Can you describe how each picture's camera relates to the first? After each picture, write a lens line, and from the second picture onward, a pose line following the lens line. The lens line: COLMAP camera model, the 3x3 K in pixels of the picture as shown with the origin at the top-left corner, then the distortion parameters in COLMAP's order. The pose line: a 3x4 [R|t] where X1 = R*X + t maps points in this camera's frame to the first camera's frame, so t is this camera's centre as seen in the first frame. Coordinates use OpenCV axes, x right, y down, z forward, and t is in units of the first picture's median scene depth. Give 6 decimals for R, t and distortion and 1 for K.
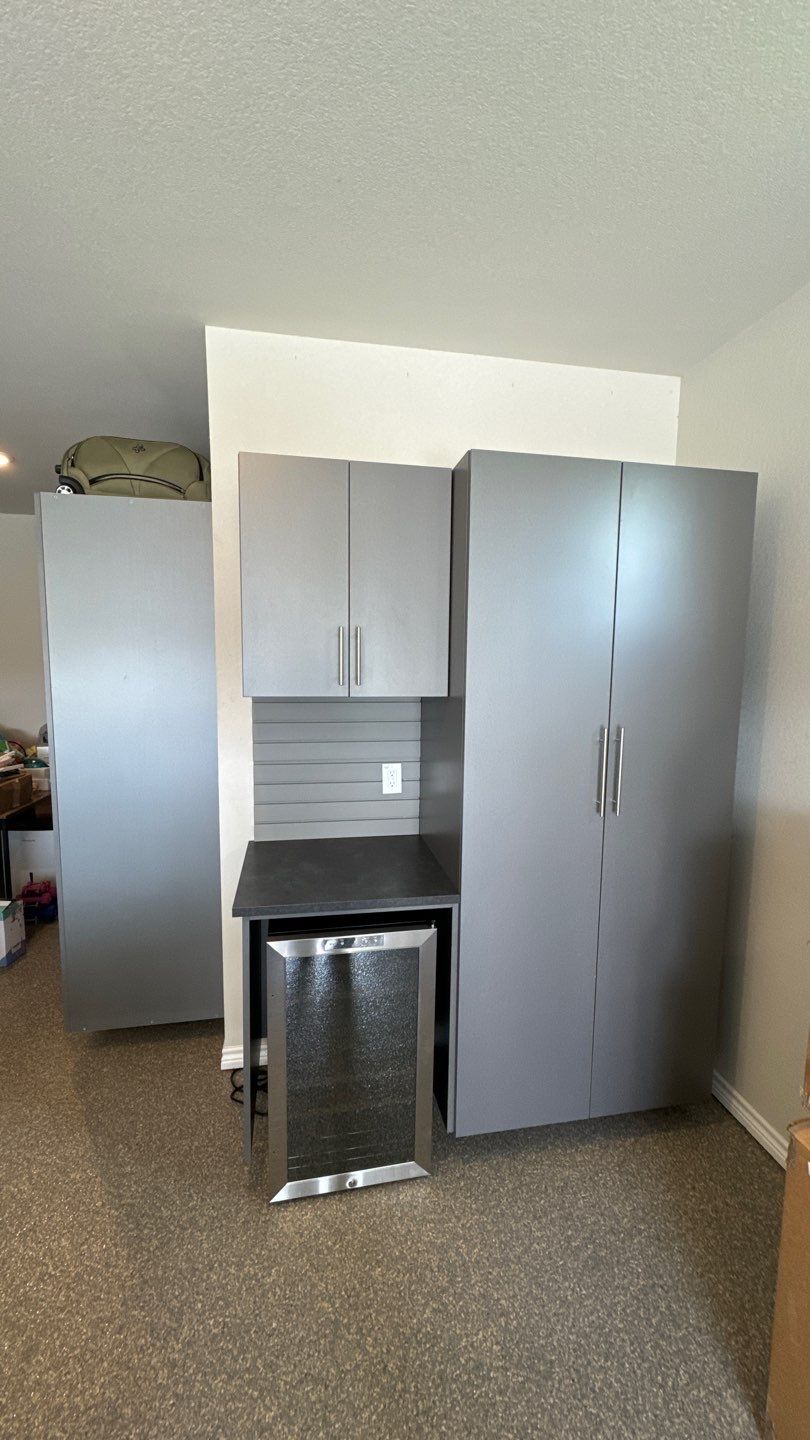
lens RADIAL K [[569.5, 0, 406.3], [0, 569.5, 720.0], [0, 0, 1]] dist [-0.005771, 0.001575]
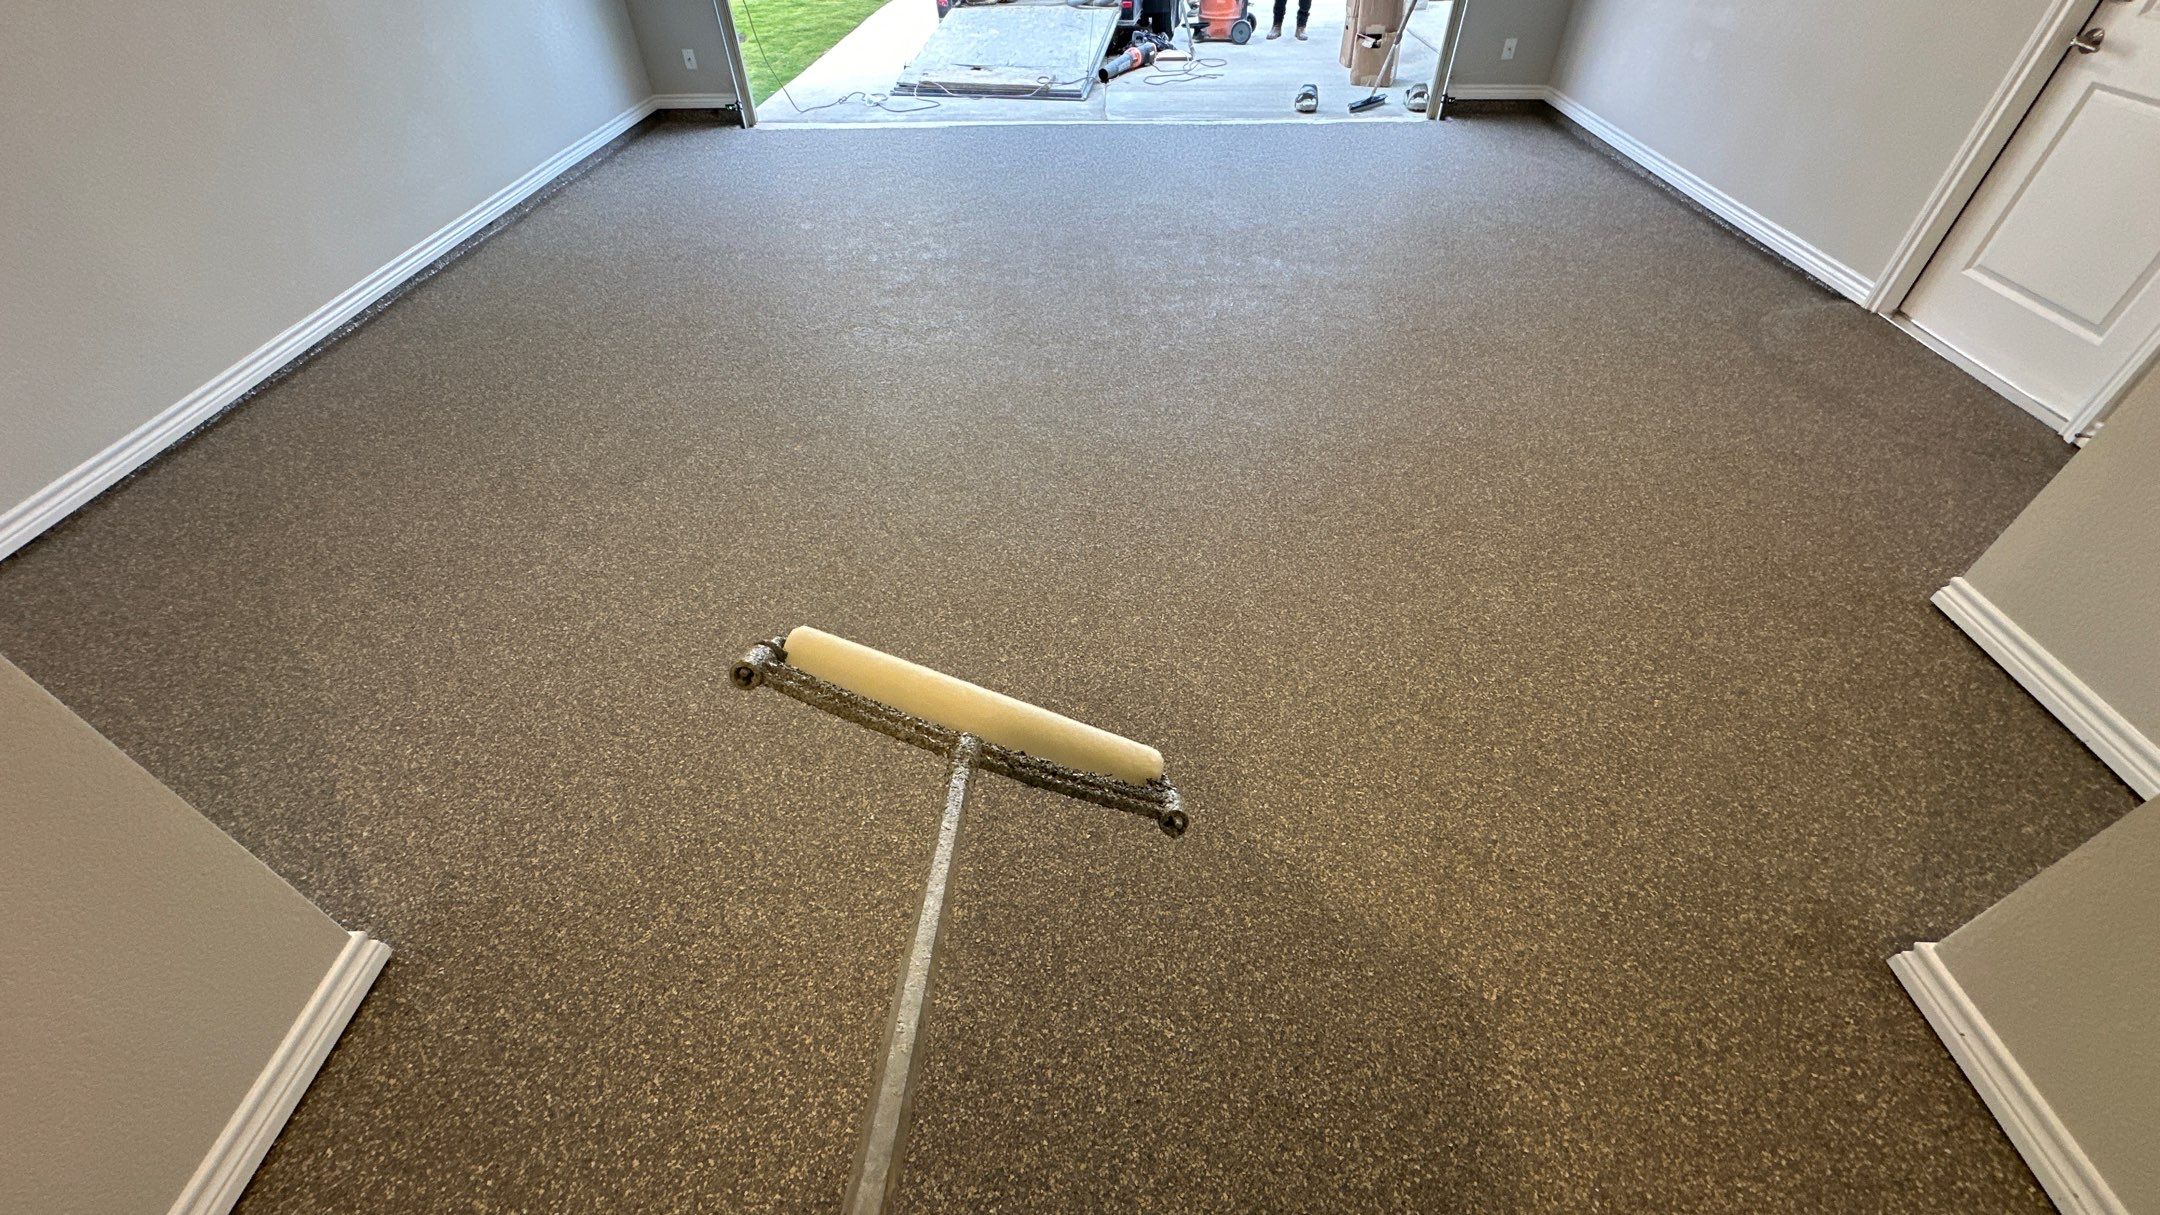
lens RADIAL K [[854.2, 0, 1079.4], [0, 854.2, 610.3], [0, 0, 1]] dist [-0.005771, 0.001575]
pose [[-0.979465, -0.137451, 0.147500, -1.201905], [0.023984, 0.646961, 0.762146, -0.109244], [-0.200185, 0.750033, -0.630378, 1.423387]]
